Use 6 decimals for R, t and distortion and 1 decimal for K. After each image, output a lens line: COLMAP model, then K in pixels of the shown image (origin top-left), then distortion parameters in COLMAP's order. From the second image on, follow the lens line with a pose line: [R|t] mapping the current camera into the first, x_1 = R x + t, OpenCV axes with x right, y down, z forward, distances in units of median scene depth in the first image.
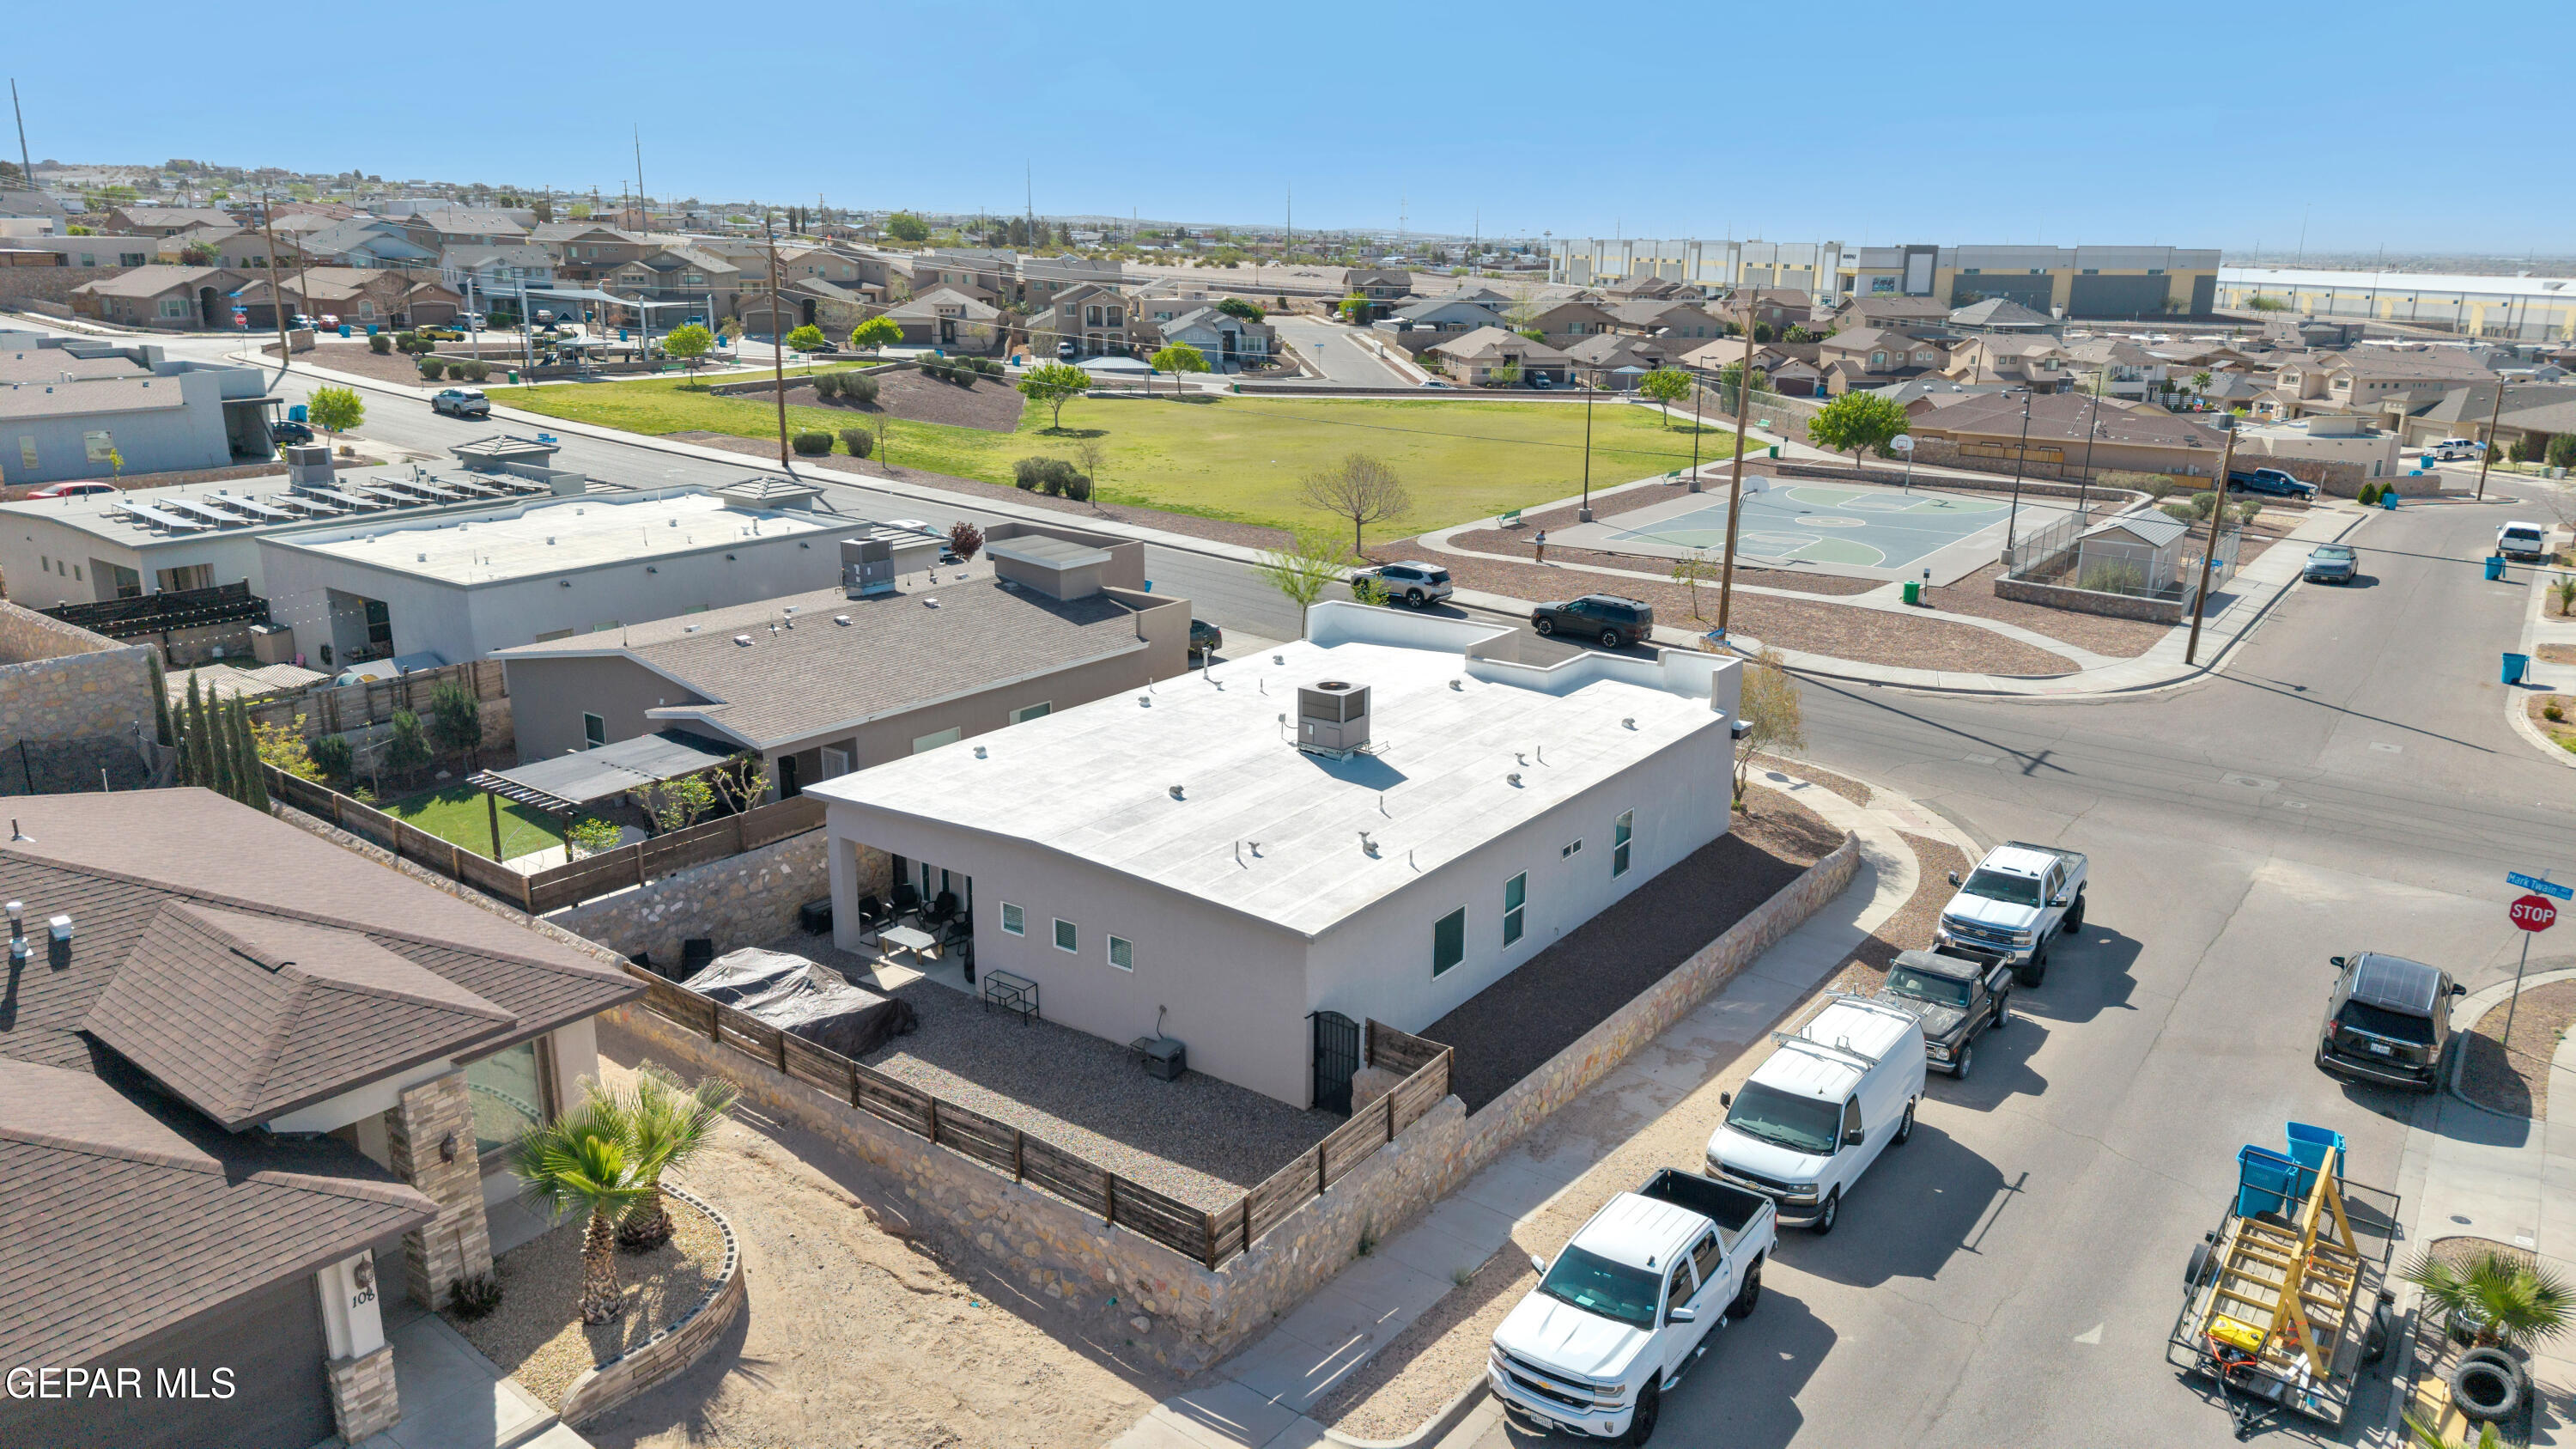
lens RADIAL K [[1731.1, 0, 1287.1], [0, 1731.1, 695.8], [0, 0, 1]] dist [0.002082, 0.001140]
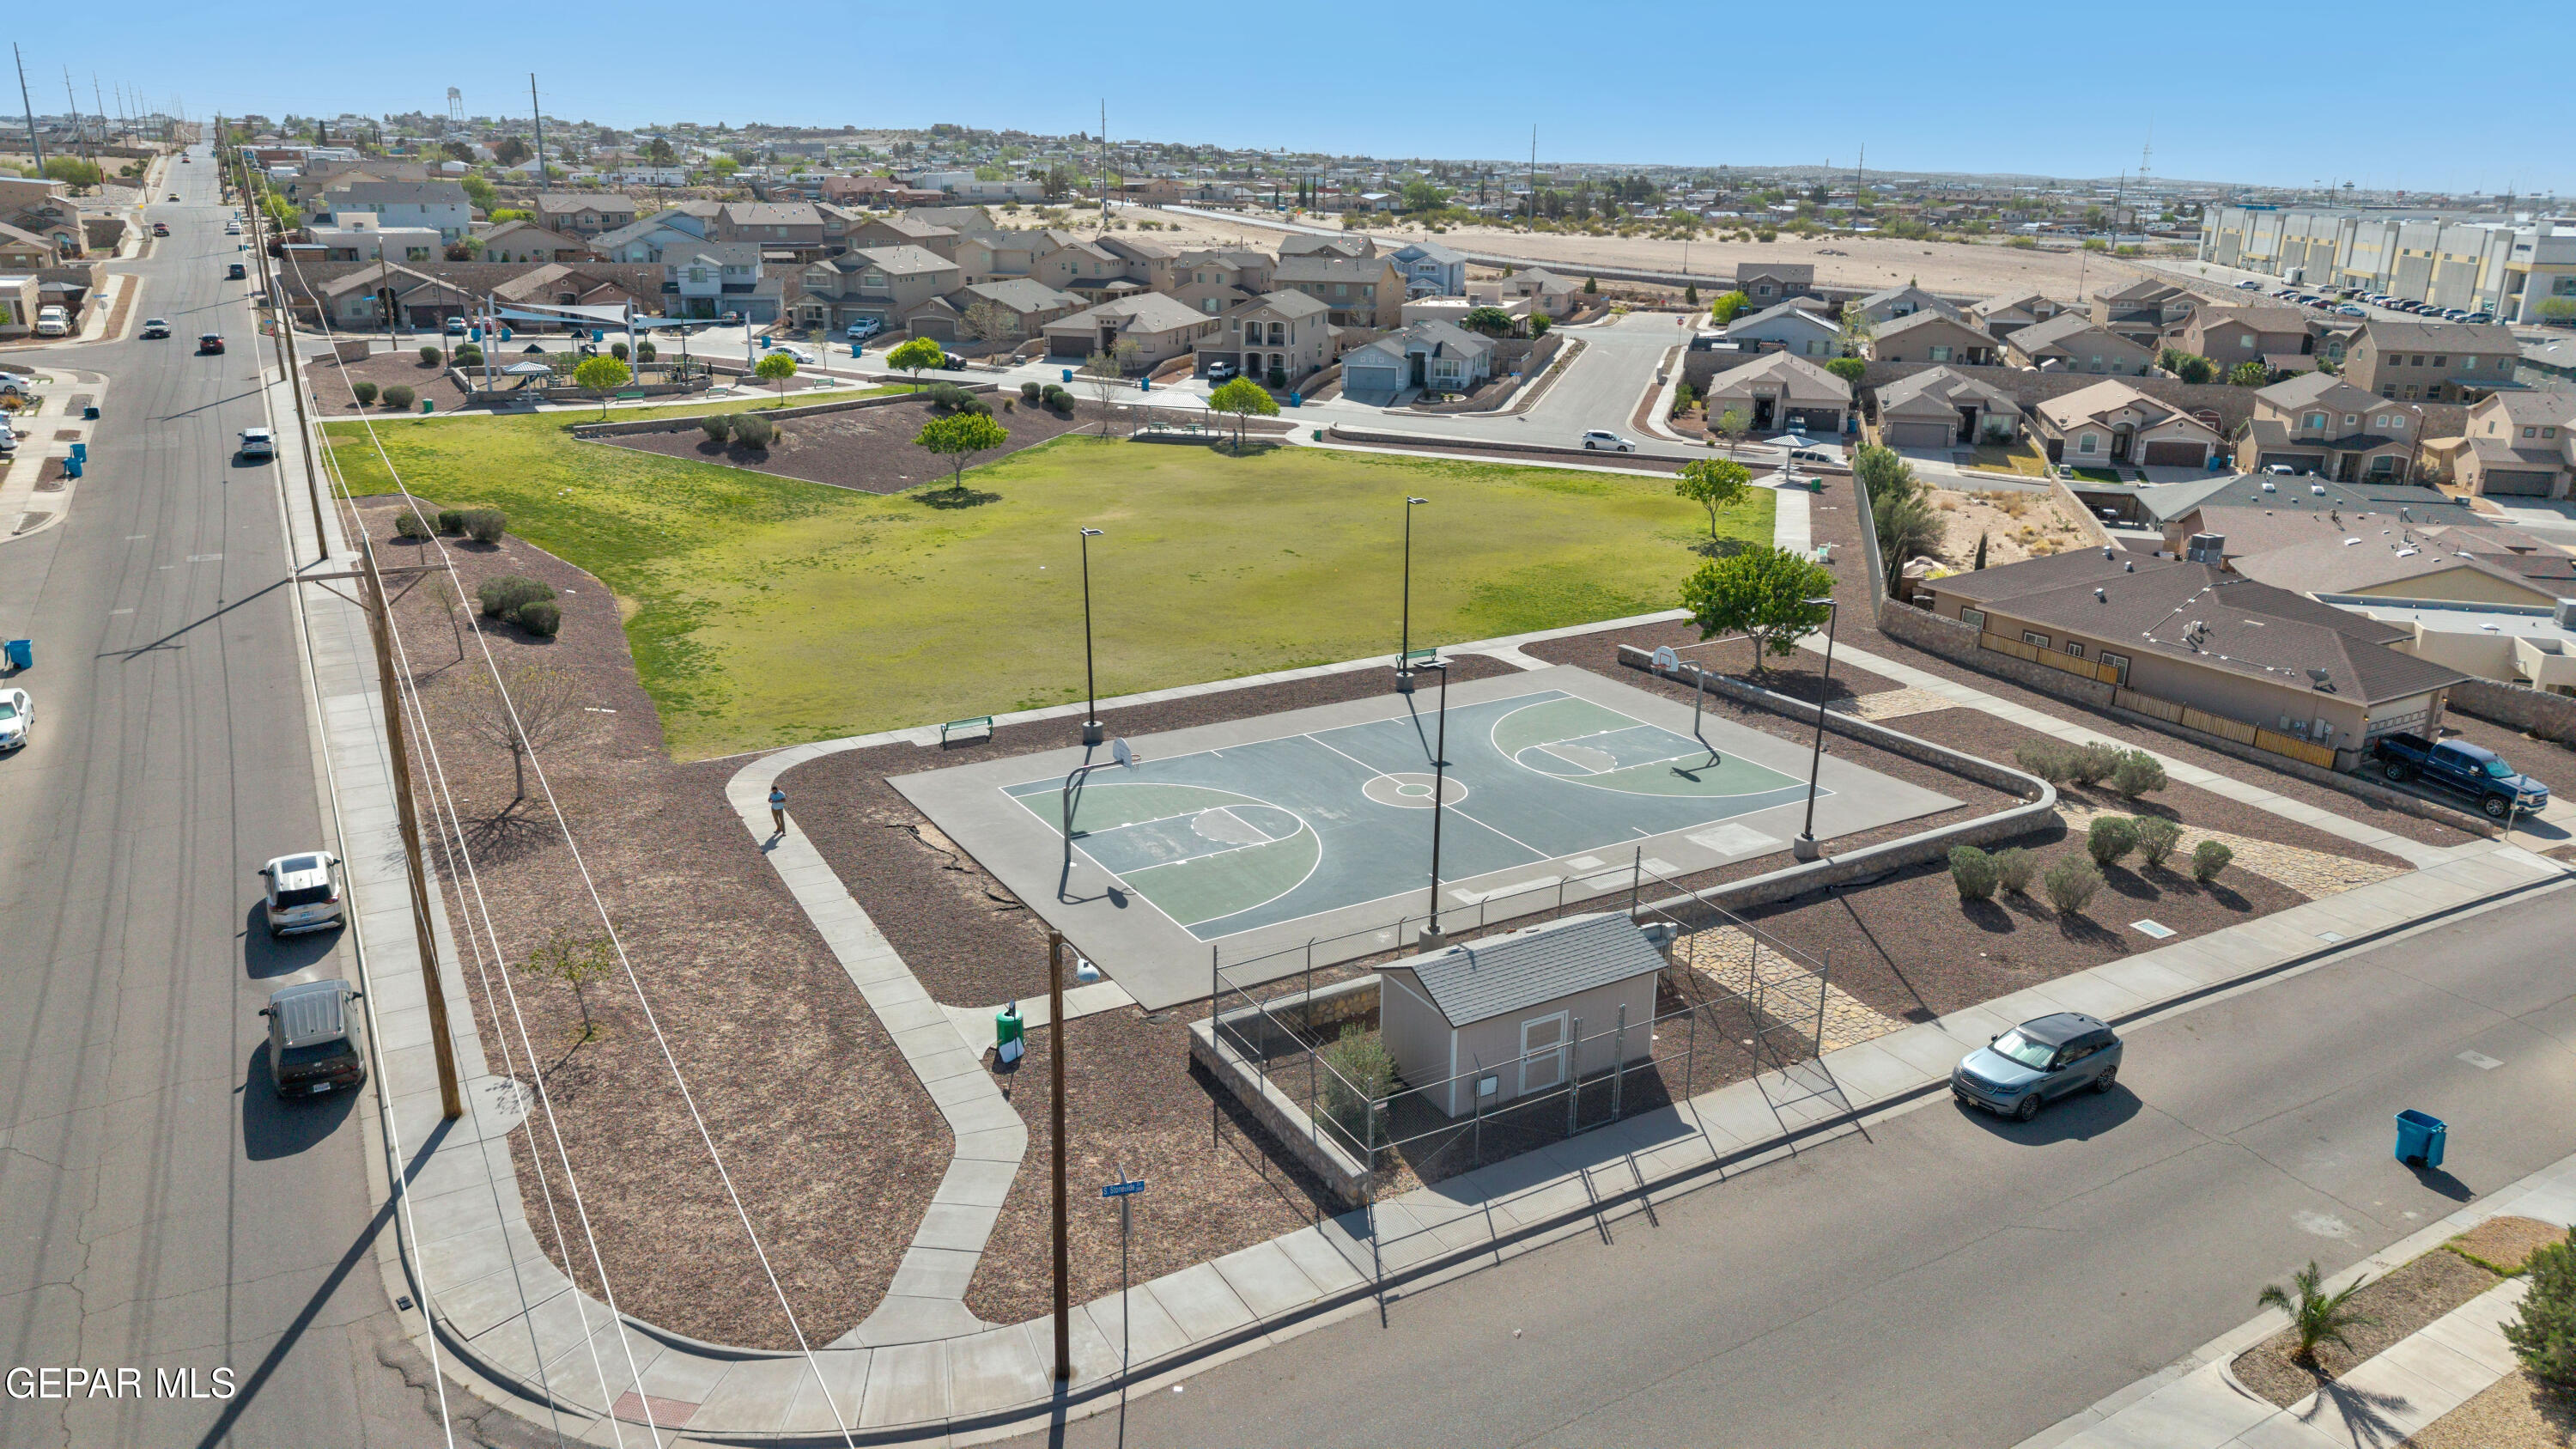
lens RADIAL K [[1731.1, 0, 1287.1], [0, 1731.1, 695.8], [0, 0, 1]] dist [0.002082, 0.001140]
pose [[0.920223, 0.110922, -0.375347, 1.036006], [-0.100761, 0.993816, 0.046660, -0.328835], [0.378201, -0.005117, 0.925709, 0.821761]]
